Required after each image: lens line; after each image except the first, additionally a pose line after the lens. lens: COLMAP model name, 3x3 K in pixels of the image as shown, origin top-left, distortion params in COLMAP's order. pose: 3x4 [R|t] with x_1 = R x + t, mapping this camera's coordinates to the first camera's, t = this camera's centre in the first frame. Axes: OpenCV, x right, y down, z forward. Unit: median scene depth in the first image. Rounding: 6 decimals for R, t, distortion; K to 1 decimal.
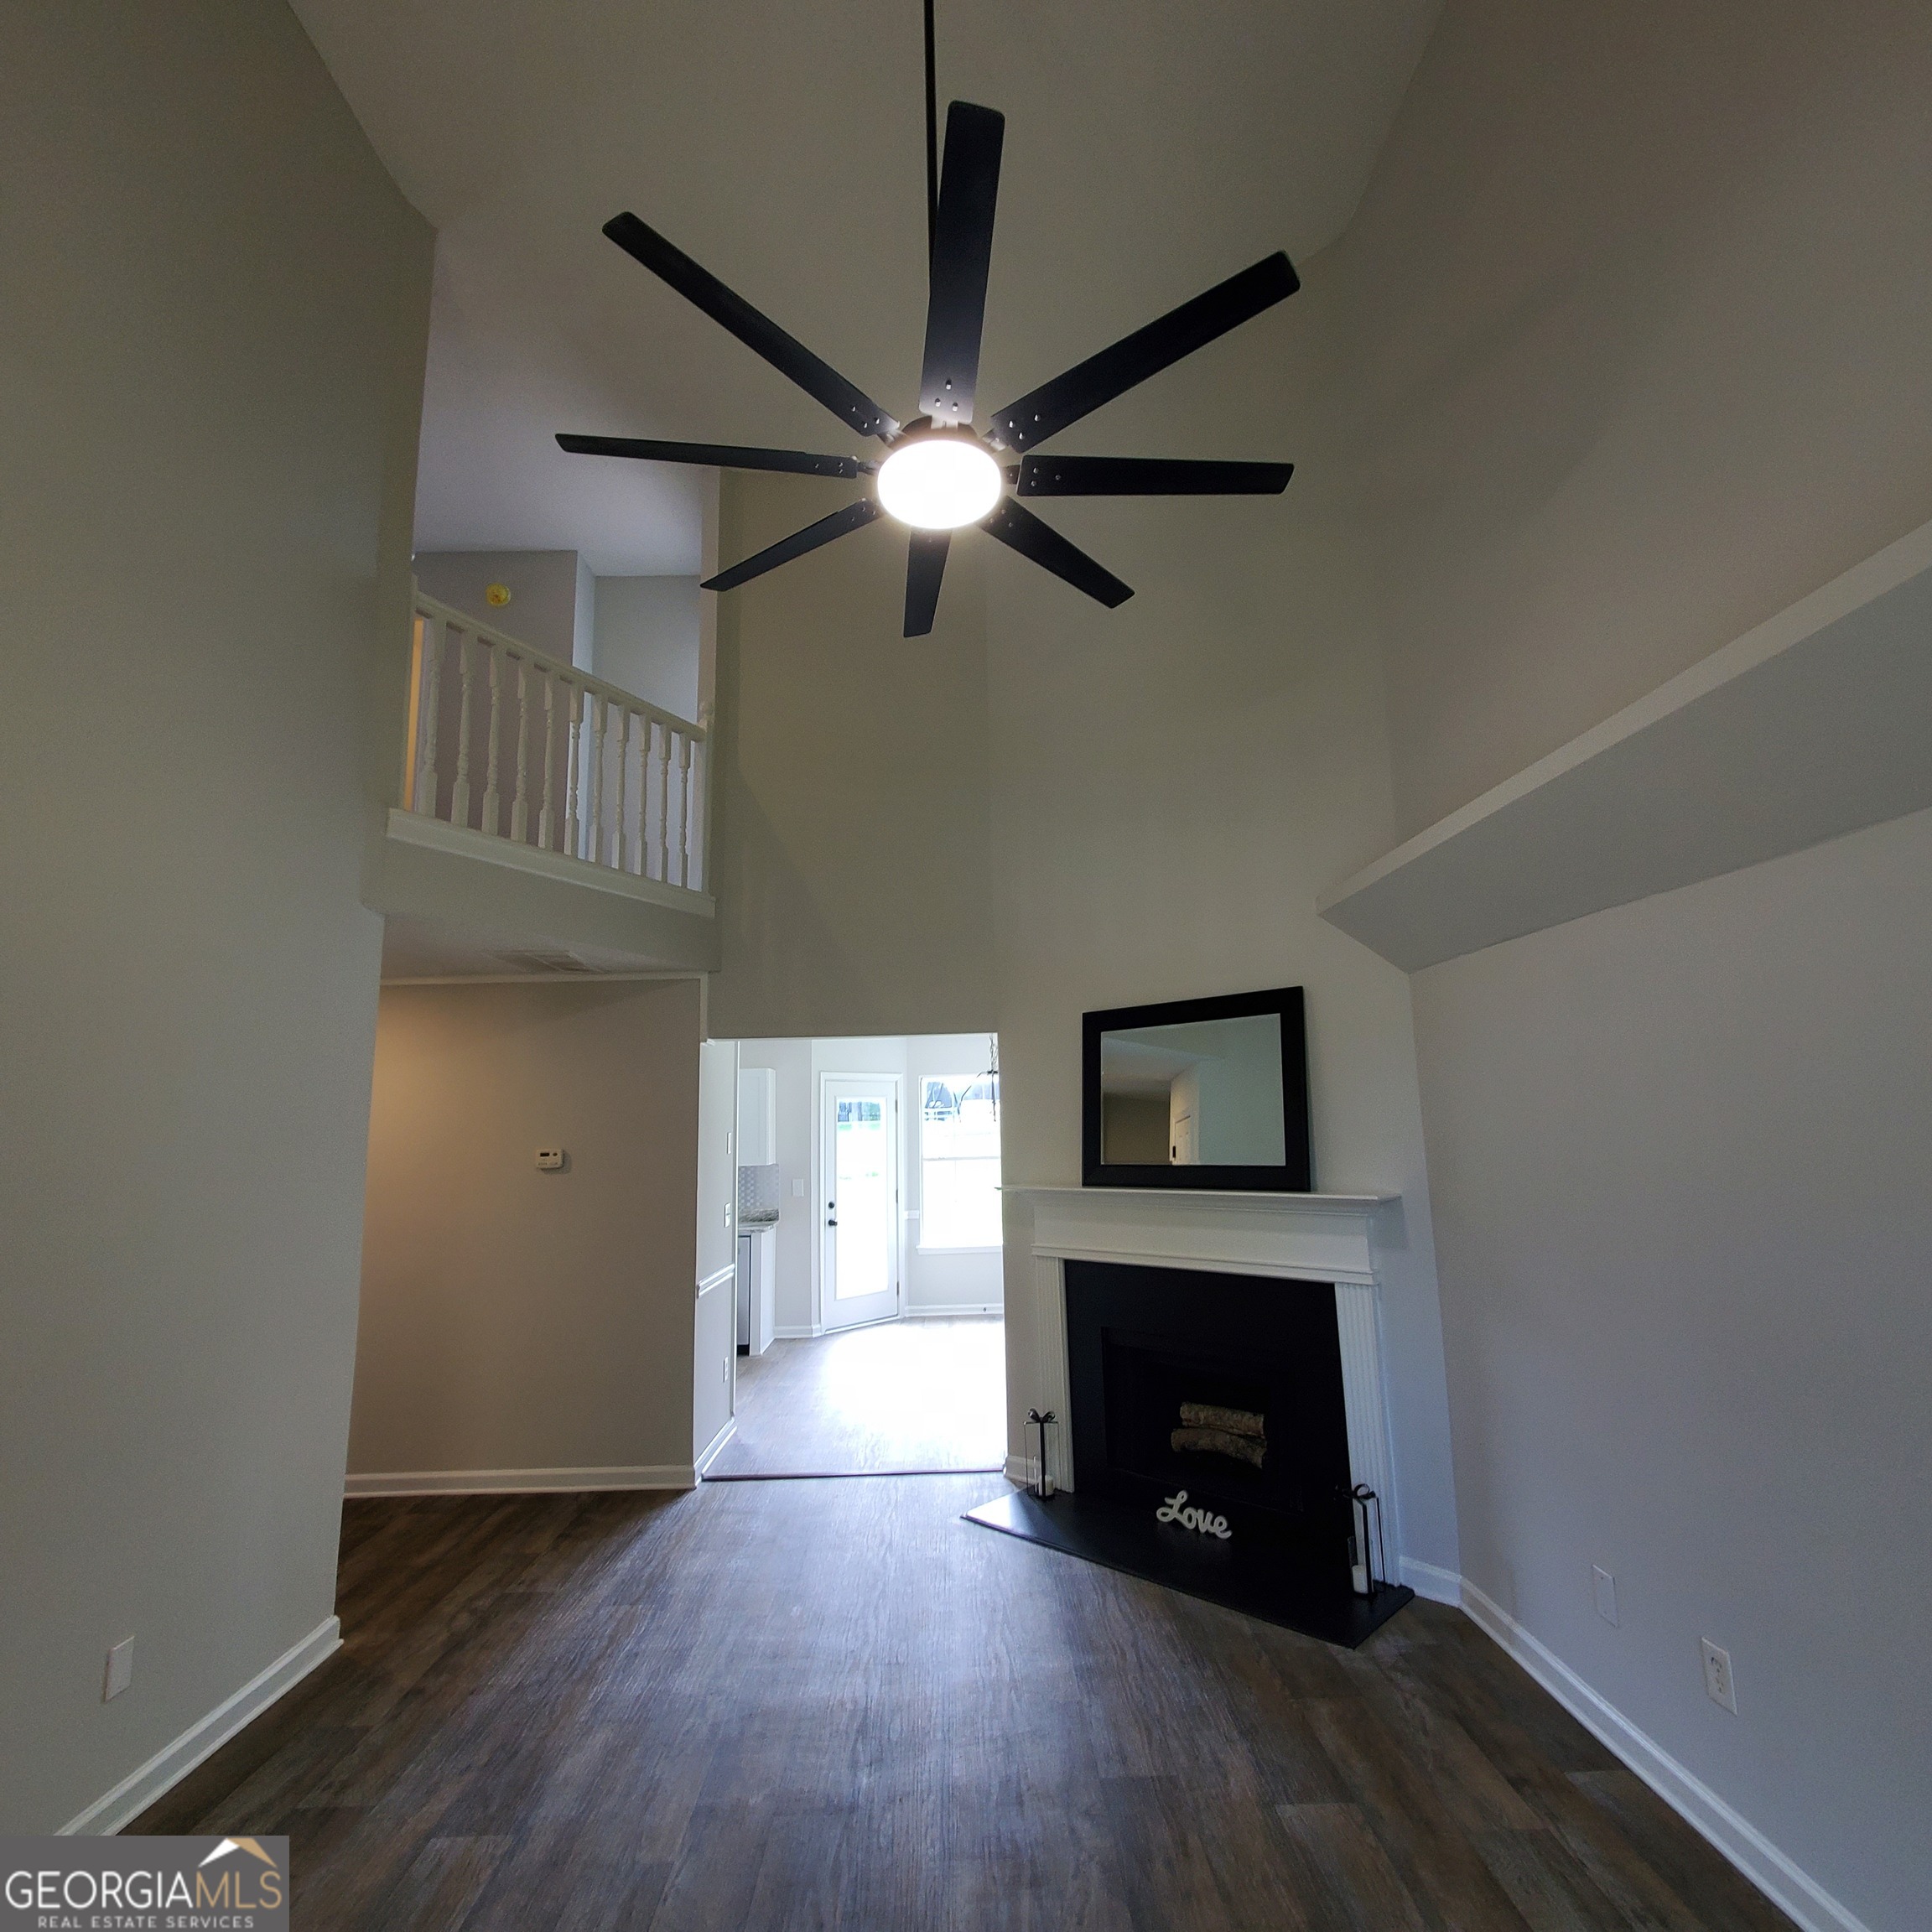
lens RADIAL K [[1033.8, 0, 968.7], [0, 1033.8, 974.7], [0, 0, 1]] dist [0.017060, -0.010940]
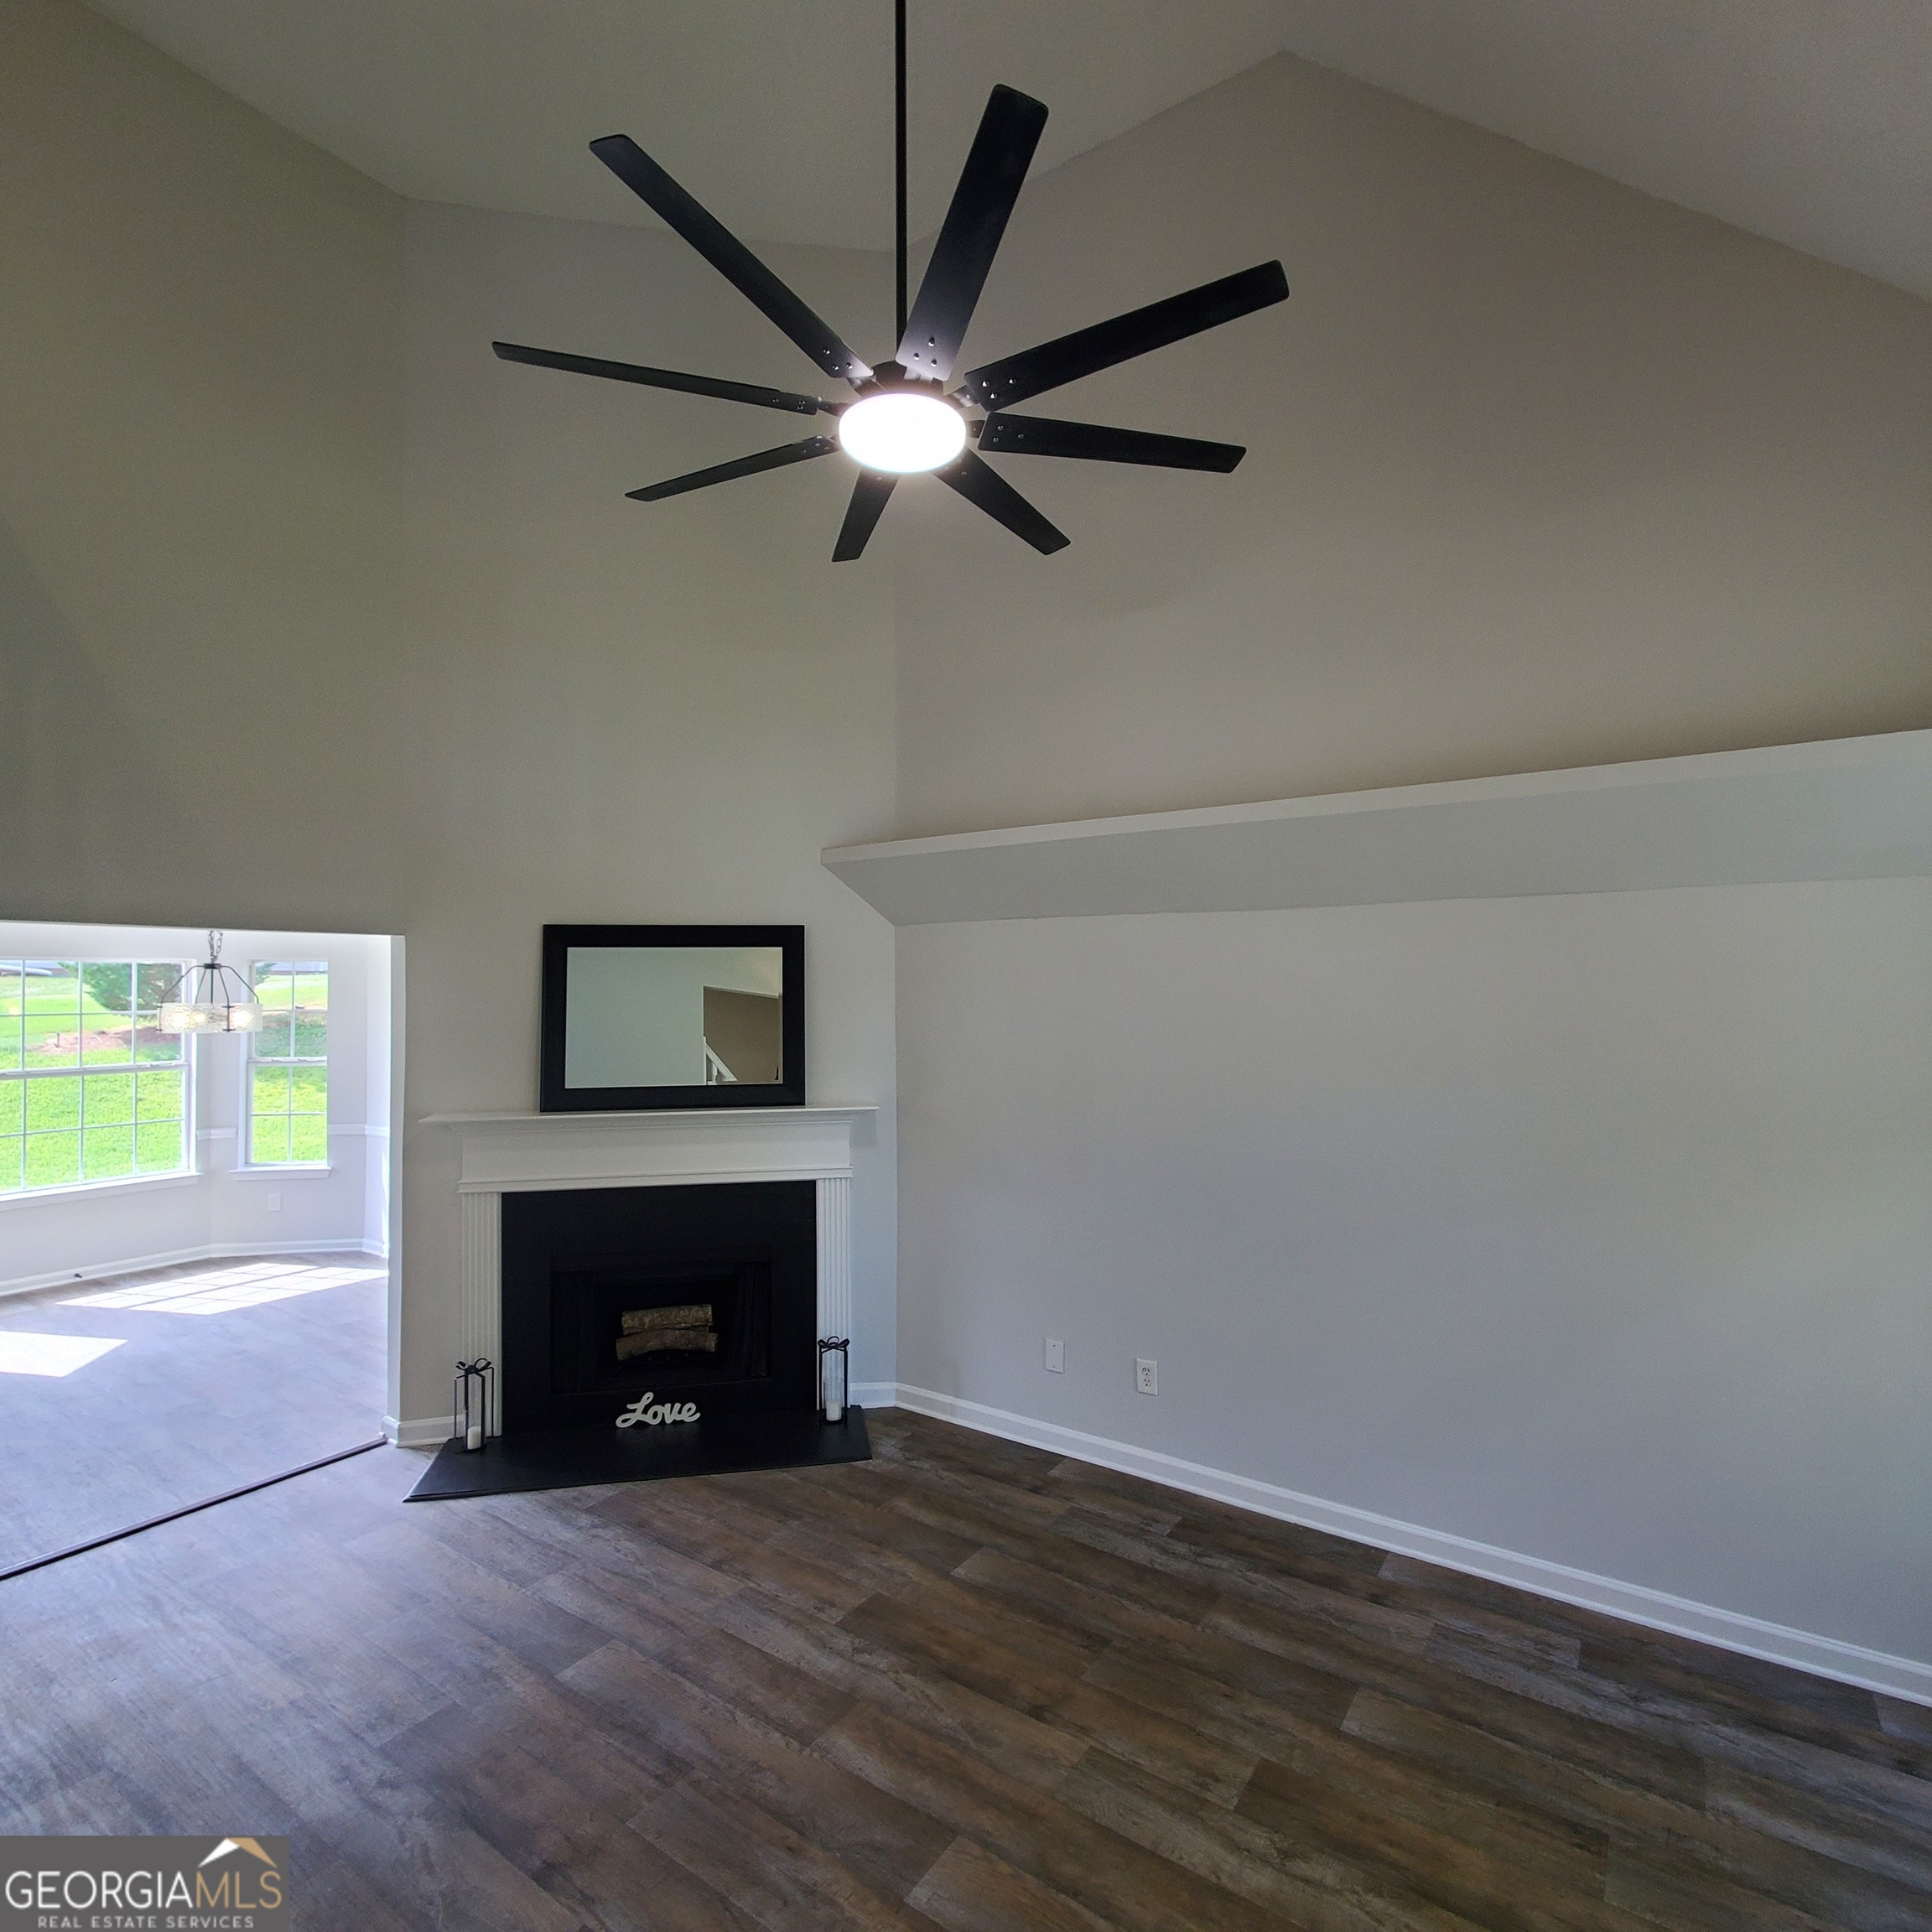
lens RADIAL K [[1033.8, 0, 968.7], [0, 1033.8, 974.7], [0, 0, 1]] dist [0.017060, -0.010940]
pose [[0.582506, 0.027601, 0.812358, -0.474188], [-0.125289, 0.990528, 0.056186, -0.021034], [-0.803112, -0.134508, 0.580447, 0.189692]]
